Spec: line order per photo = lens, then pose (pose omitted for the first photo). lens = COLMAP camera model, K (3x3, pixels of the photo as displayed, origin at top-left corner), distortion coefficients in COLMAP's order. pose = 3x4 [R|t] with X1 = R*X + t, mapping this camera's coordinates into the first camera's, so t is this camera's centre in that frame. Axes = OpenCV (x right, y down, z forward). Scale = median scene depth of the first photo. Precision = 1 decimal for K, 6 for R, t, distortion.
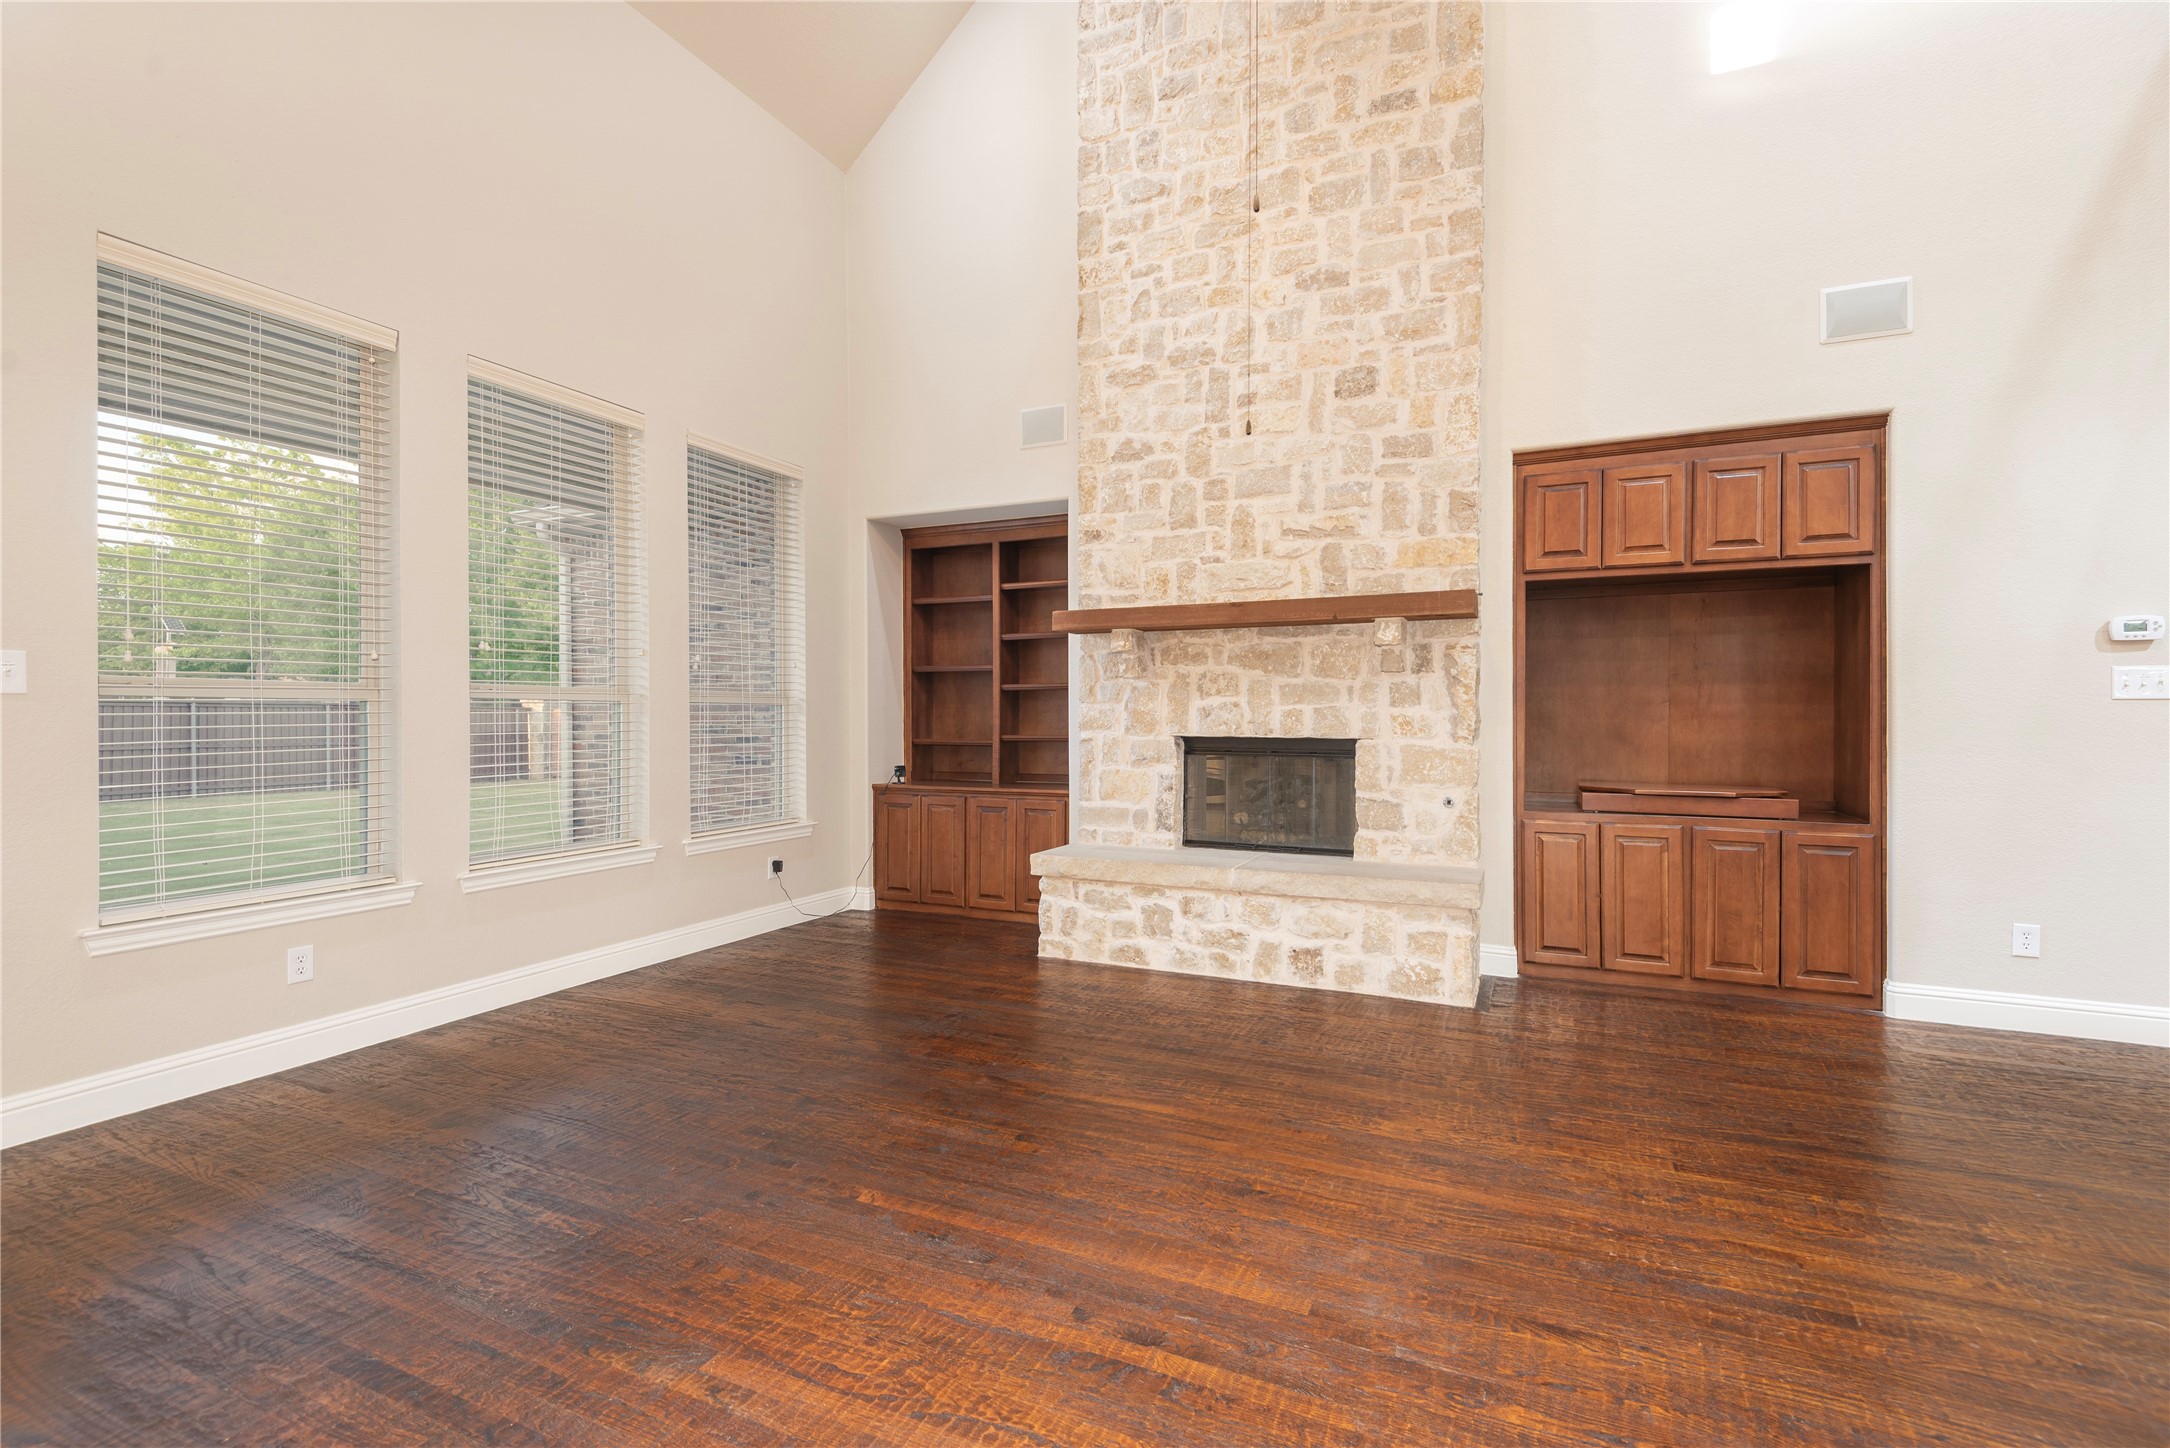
lens RADIAL K [[975.1, 0, 1075.9], [0, 975.1, 726.5], [0, 0, 1]] dist [0.029737, -0.019770]
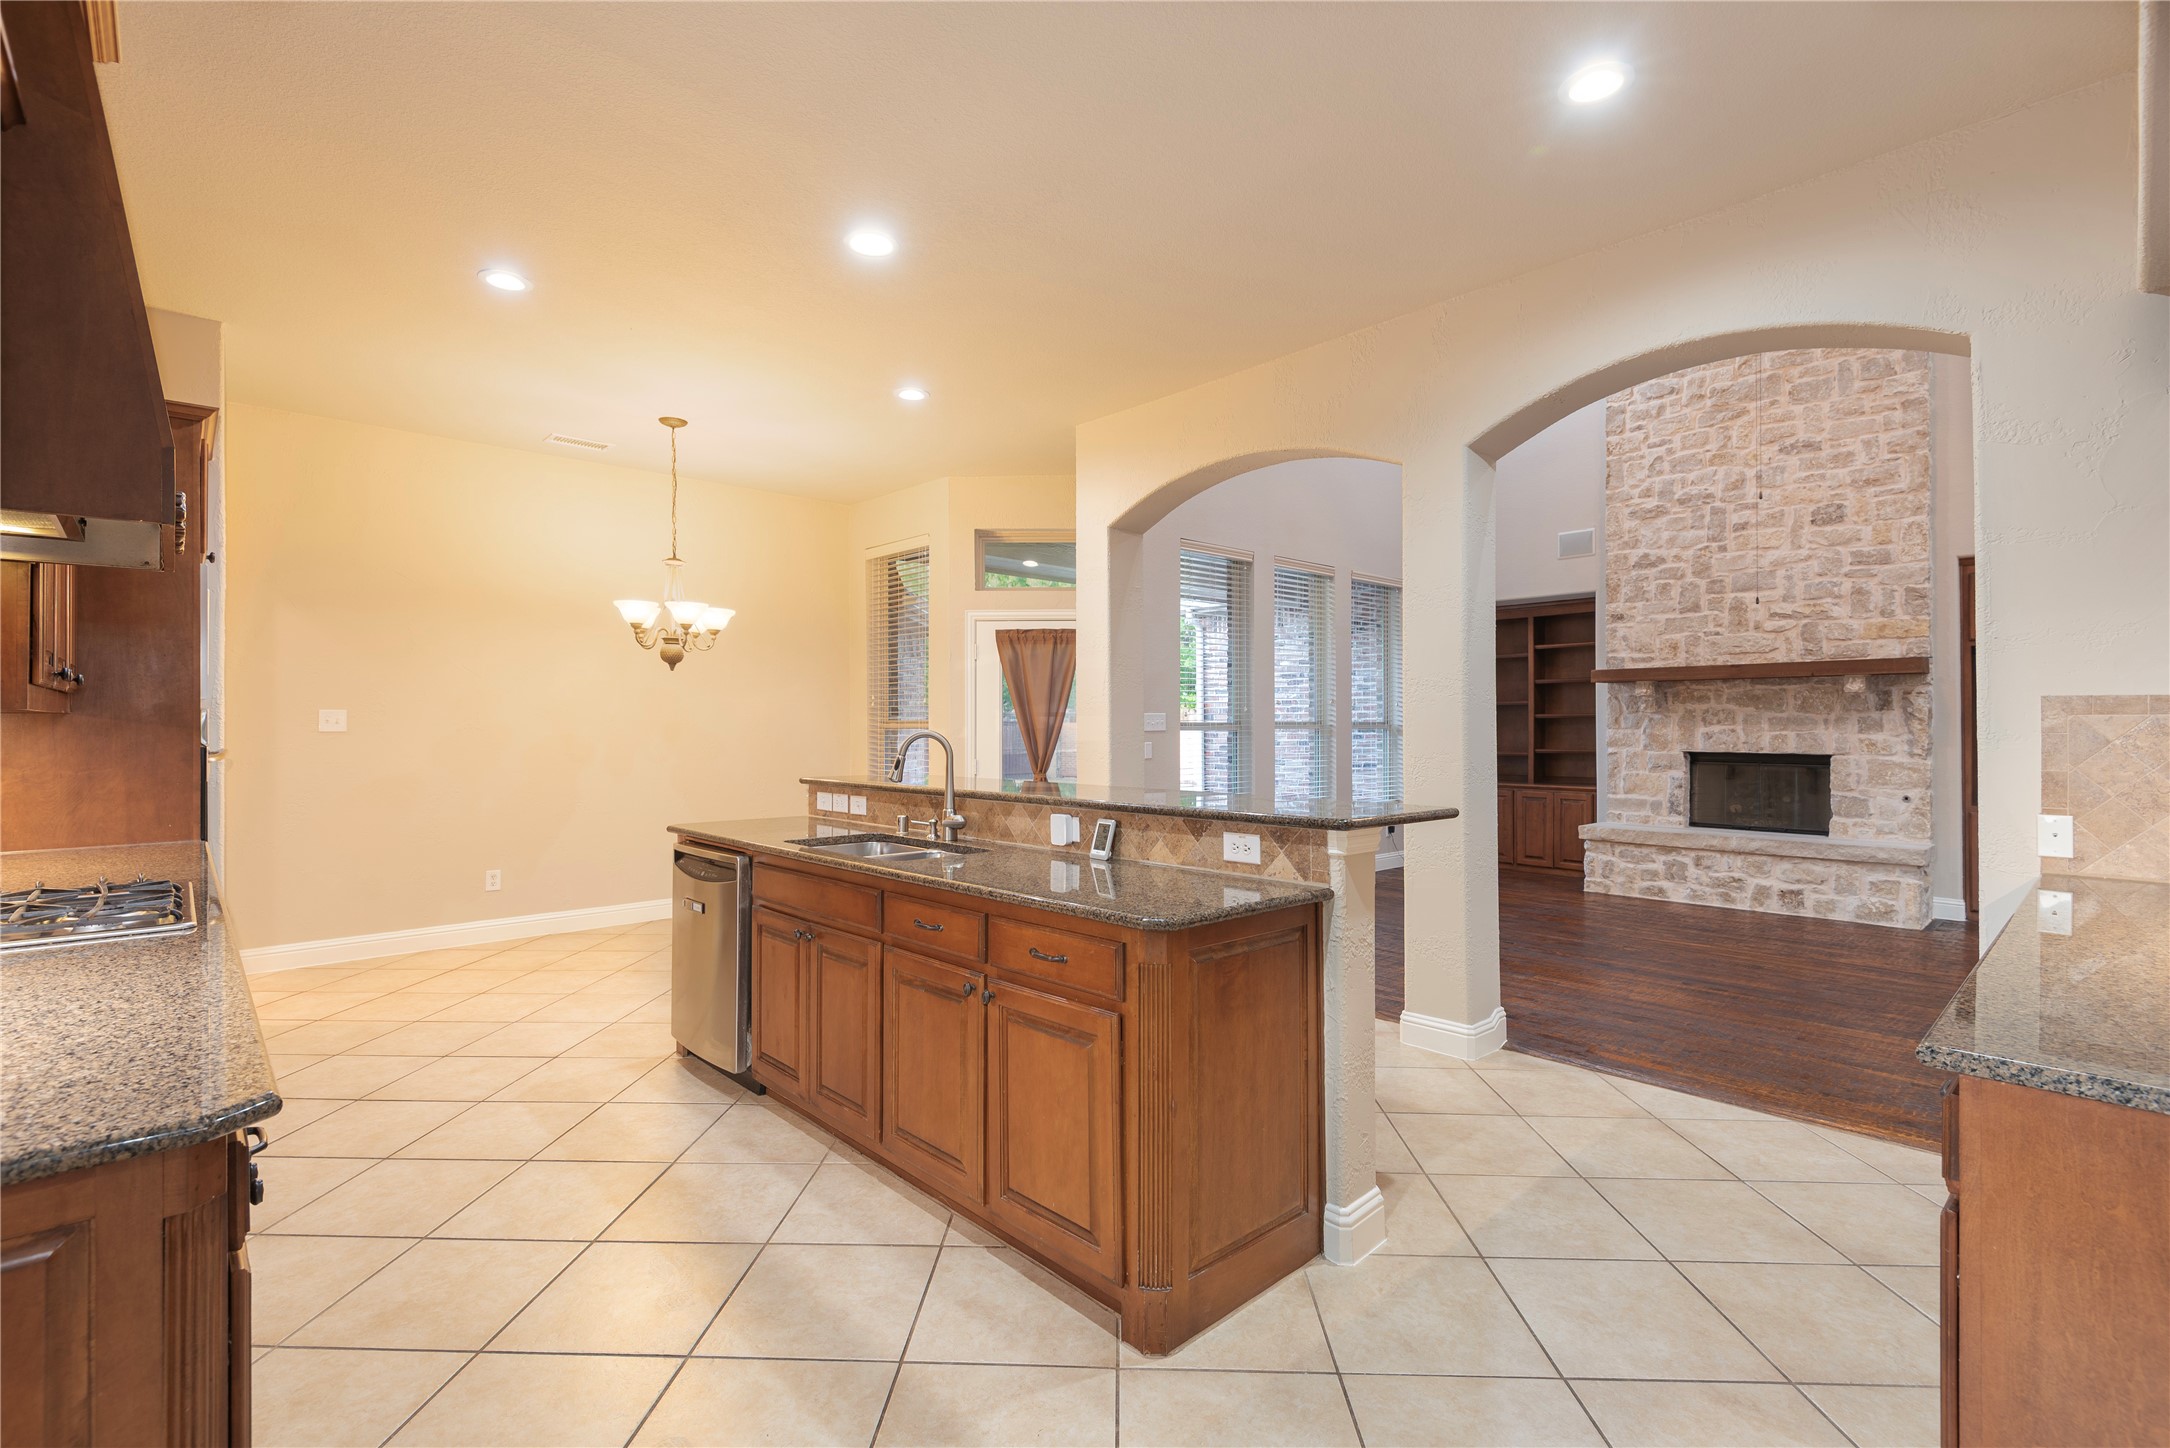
lens RADIAL K [[975.1, 0, 1084.6], [0, 975.1, 723.3], [0, 0, 1]] dist [0.029737, -0.019770]
pose [[0.925733, -0.002799, -0.378167, -0.191160], [-0.002121, 0.999918, -0.012593, -0.013320], [0.378171, 0.012460, 0.925652, -0.794177]]
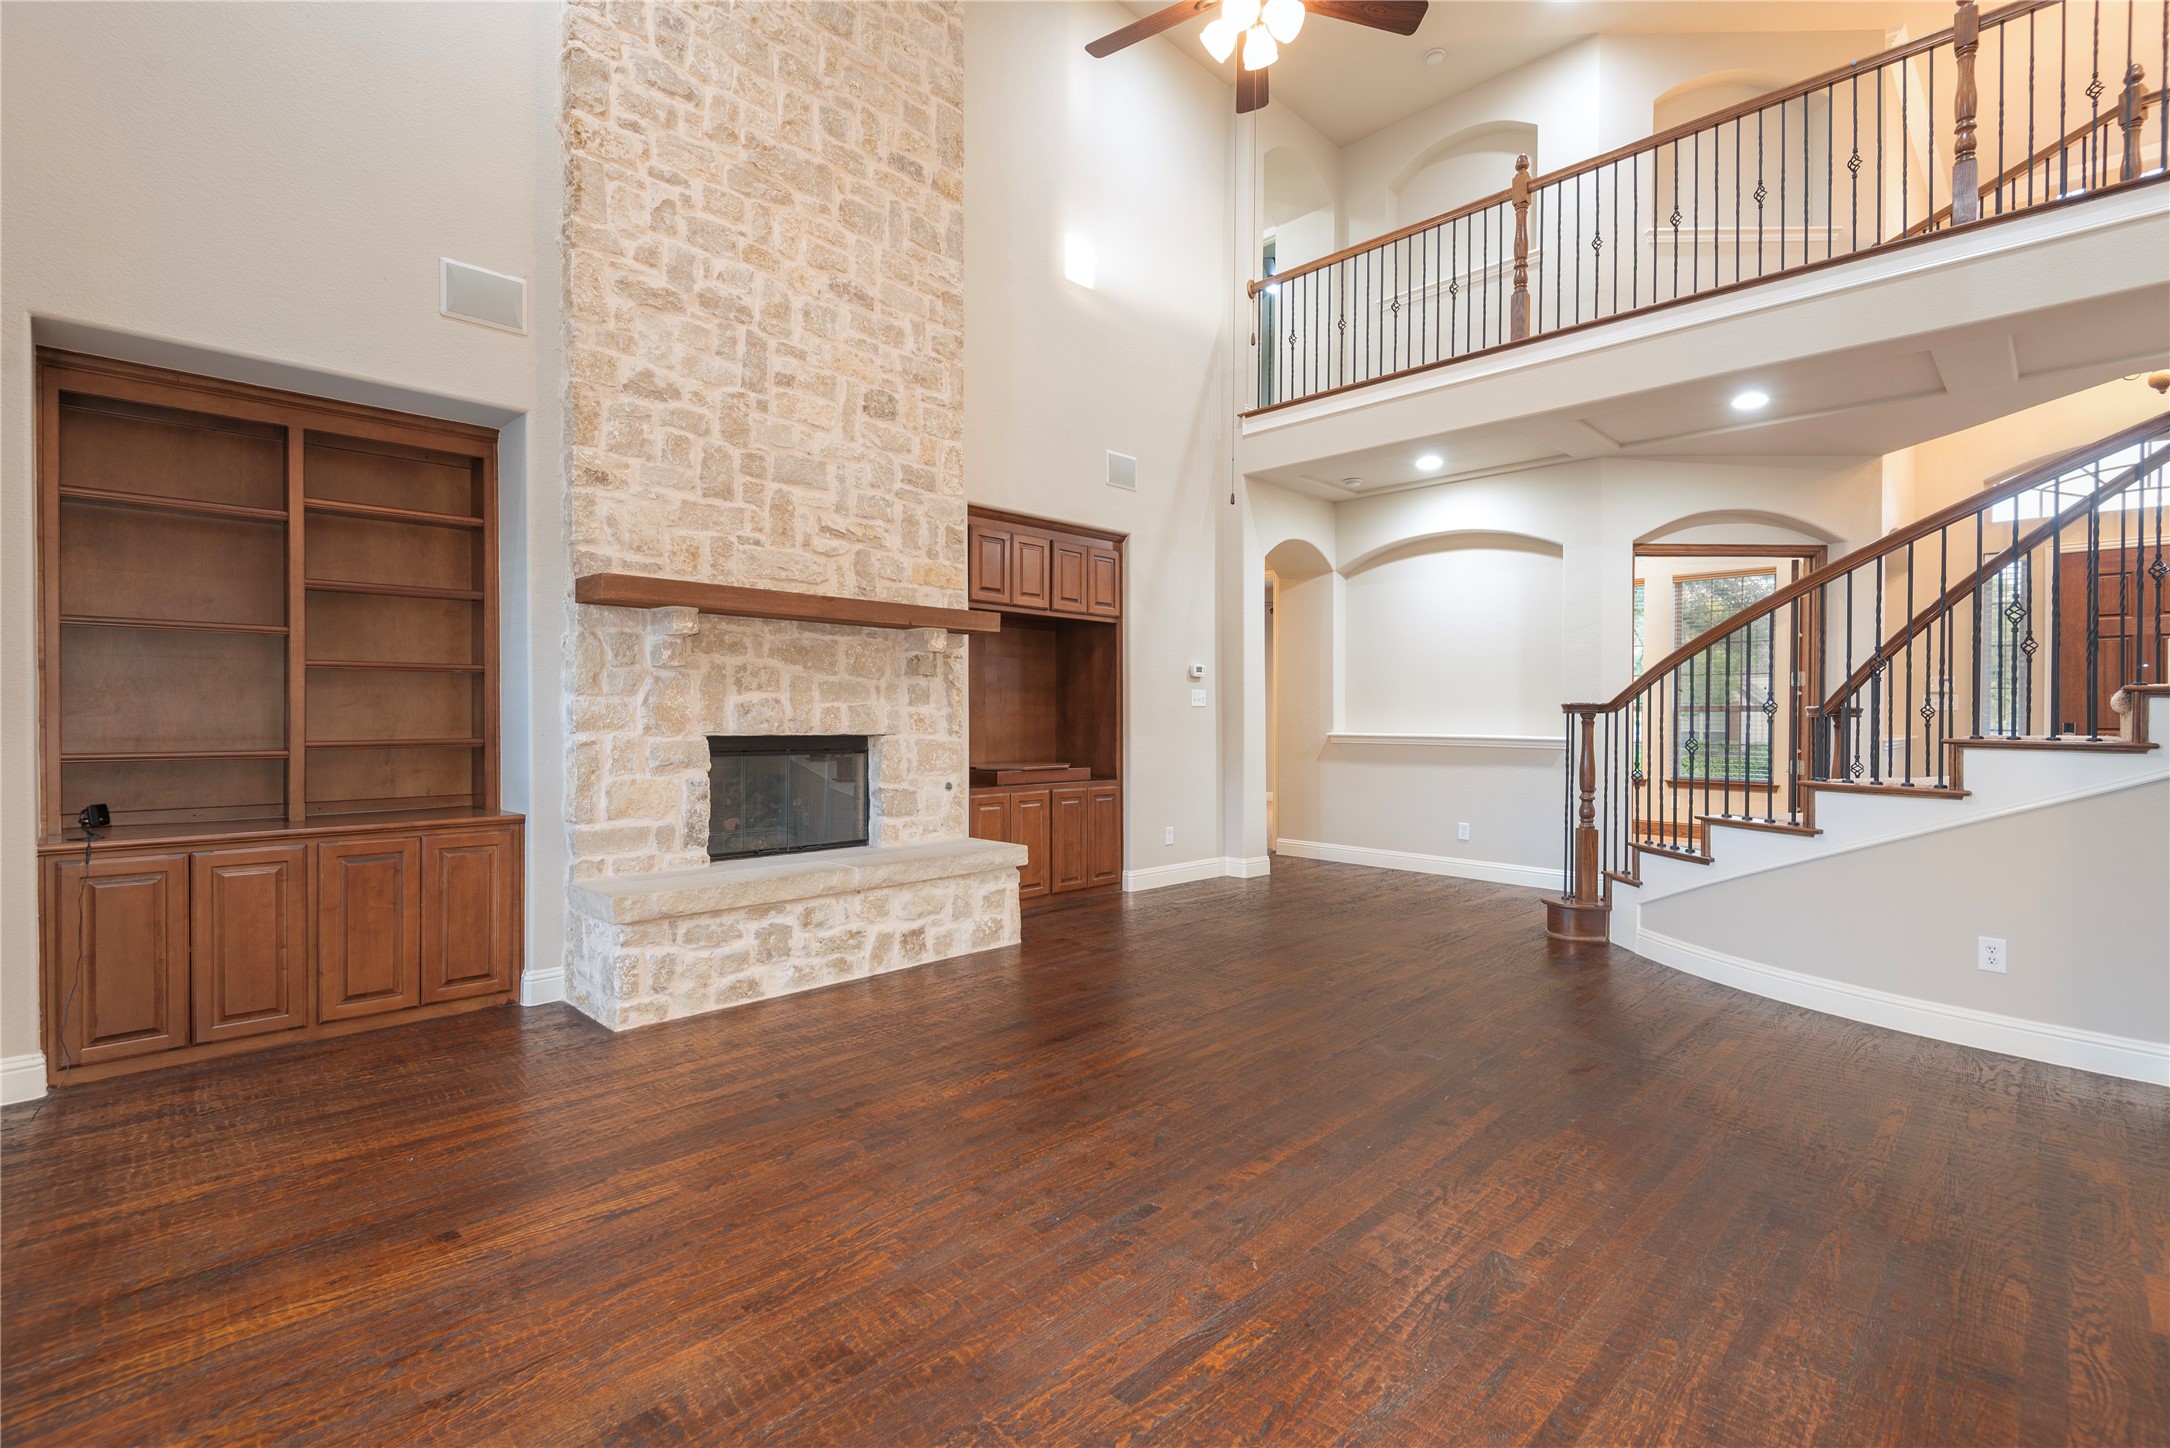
lens RADIAL K [[975.1, 0, 1087.7], [0, 975.1, 726.5], [0, 0, 1]] dist [0.029737, -0.019770]
pose [[0.337795, -0.009819, 0.941169, -0.647391], [0.004912, 0.999950, 0.008669, -0.004804], [-0.941207, 0.001695, 0.337826, 0.416422]]
